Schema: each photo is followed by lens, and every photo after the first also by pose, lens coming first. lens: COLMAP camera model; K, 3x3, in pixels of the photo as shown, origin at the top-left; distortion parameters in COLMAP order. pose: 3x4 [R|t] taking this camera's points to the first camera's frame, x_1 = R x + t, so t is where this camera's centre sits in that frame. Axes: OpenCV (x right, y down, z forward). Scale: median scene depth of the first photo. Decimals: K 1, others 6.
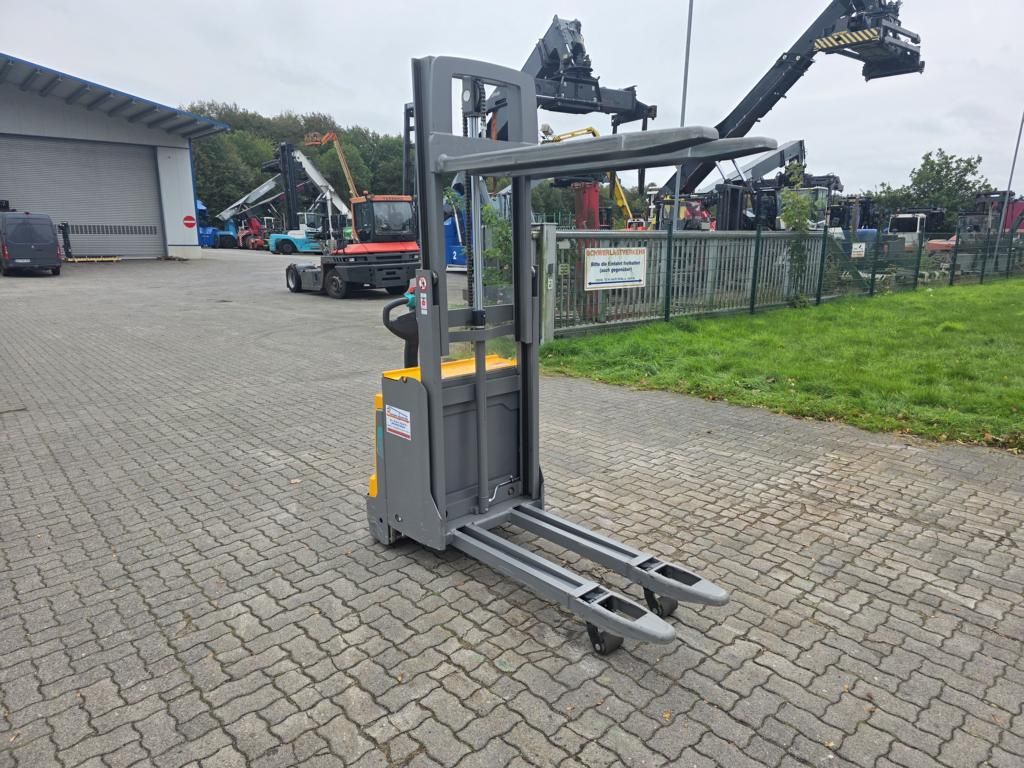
lens RADIAL K [[685.7, 0, 509.9], [0, 685.7, 381.9], [0, 0, 1]] dist [0.048953, -0.041078]
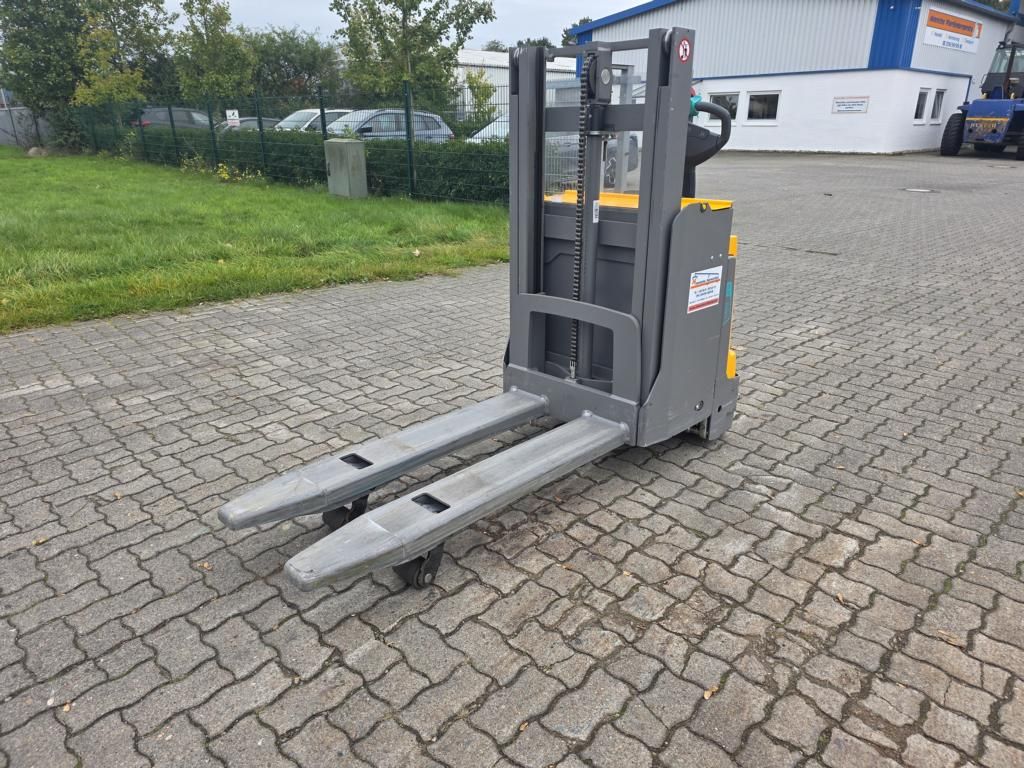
lens RADIAL K [[685.7, 0, 516.9], [0, 685.7, 383.8], [0, 0, 1]] dist [0.048953, -0.041078]
pose [[0.044346, 0.349441, -0.935908, 0.585983], [-0.205668, 0.919956, 0.333740, -0.053463], [0.977617, 0.177686, 0.112665, 0.752998]]
